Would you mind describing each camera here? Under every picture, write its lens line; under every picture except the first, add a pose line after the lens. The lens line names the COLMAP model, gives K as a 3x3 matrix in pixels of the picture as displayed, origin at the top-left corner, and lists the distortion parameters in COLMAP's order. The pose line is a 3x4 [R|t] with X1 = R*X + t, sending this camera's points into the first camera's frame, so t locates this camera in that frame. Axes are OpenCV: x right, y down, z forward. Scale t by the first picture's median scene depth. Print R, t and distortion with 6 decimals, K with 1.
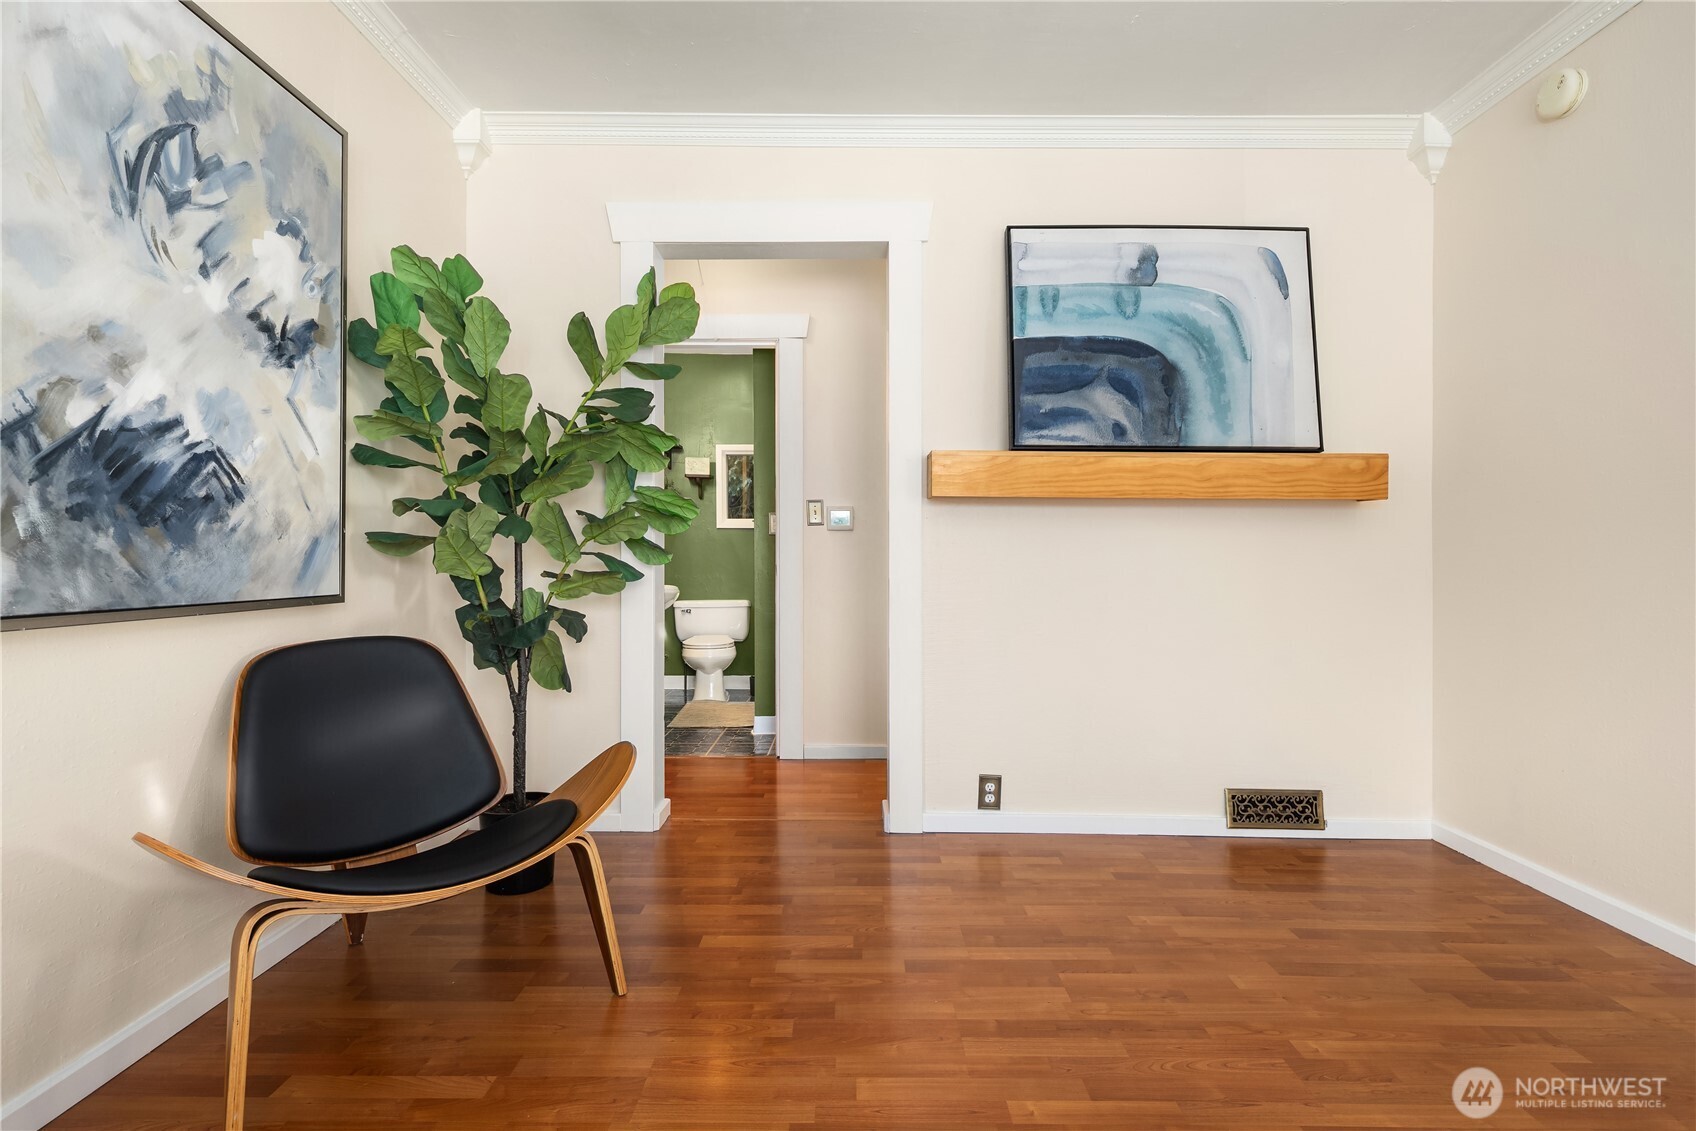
lens RADIAL K [[830.2, 0, 848.8], [0, 830.2, 565.4], [0, 0, 1]] dist [-0.000989, -0.001201]
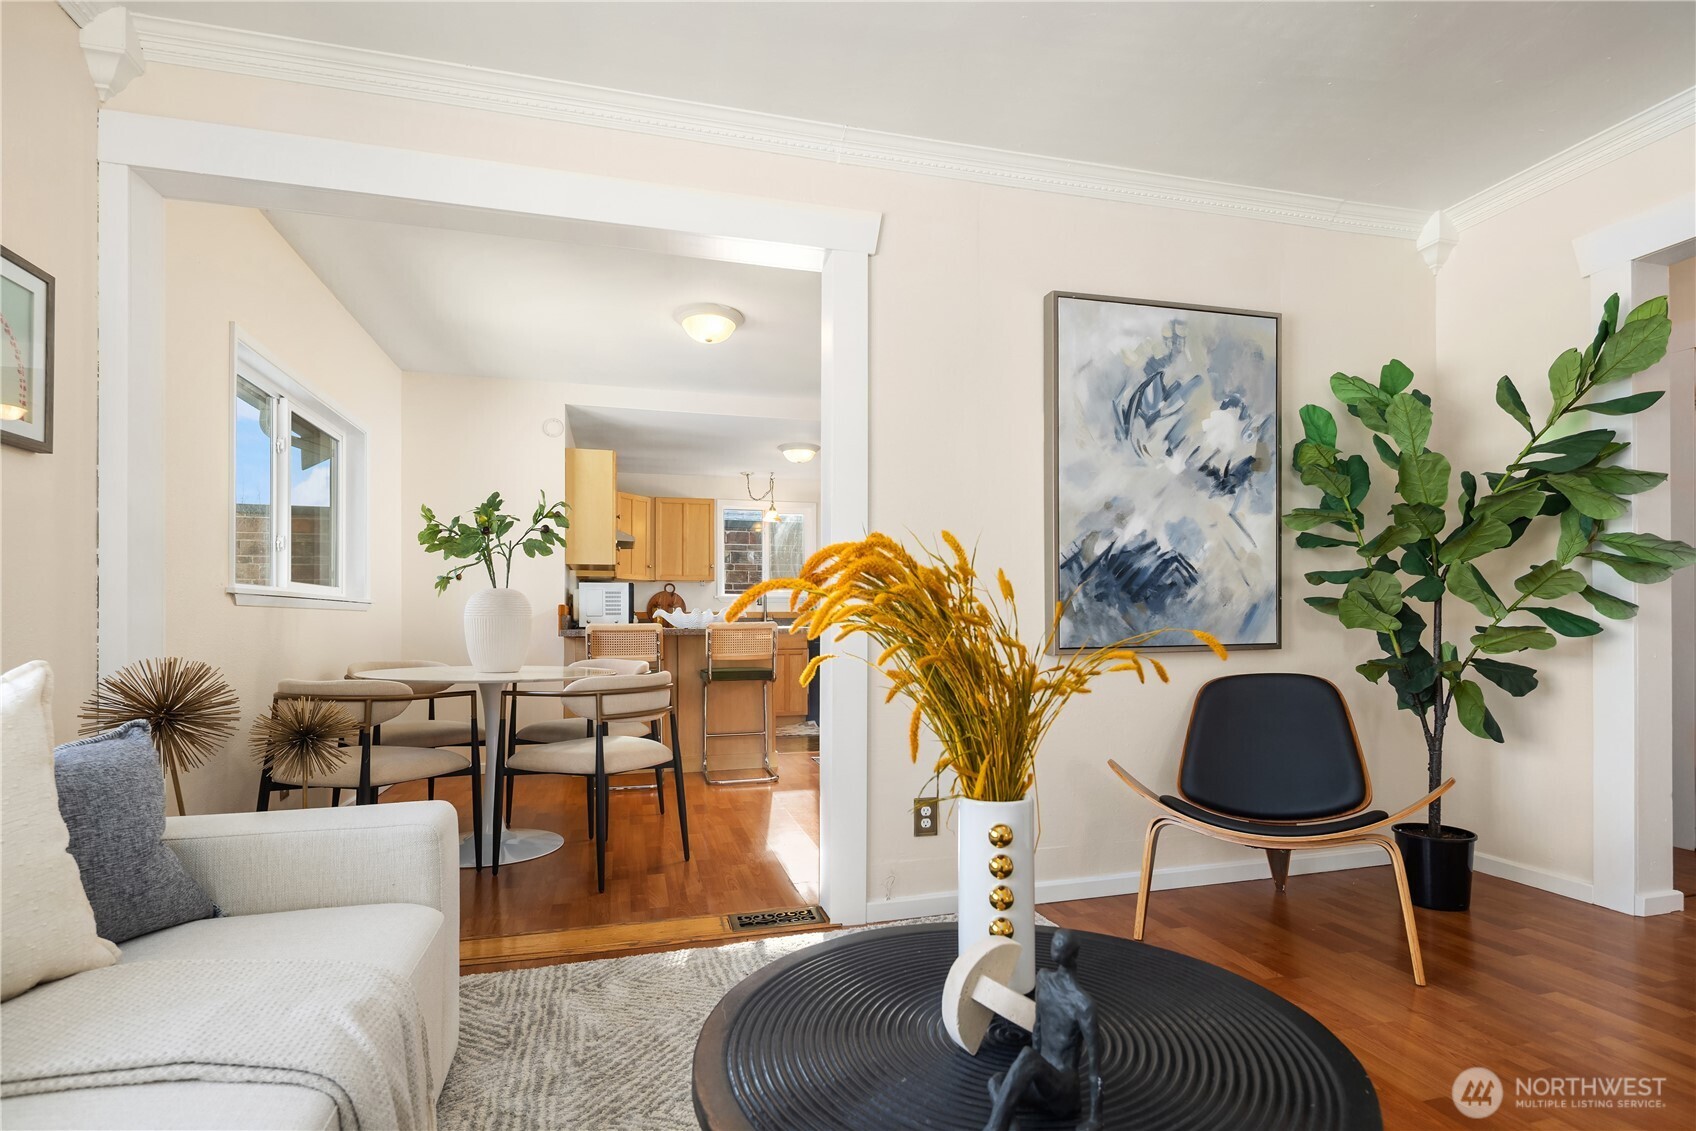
lens RADIAL K [[830.2, 0, 860.0], [0, 830.2, 609.0], [0, 0, 1]] dist [-0.000989, -0.001201]
pose [[0.272202, -0.023308, -0.961958, 0.650847], [0.007843, 0.999727, -0.022003, 0.002791], [0.962208, -0.001555, 0.272311, -0.081793]]
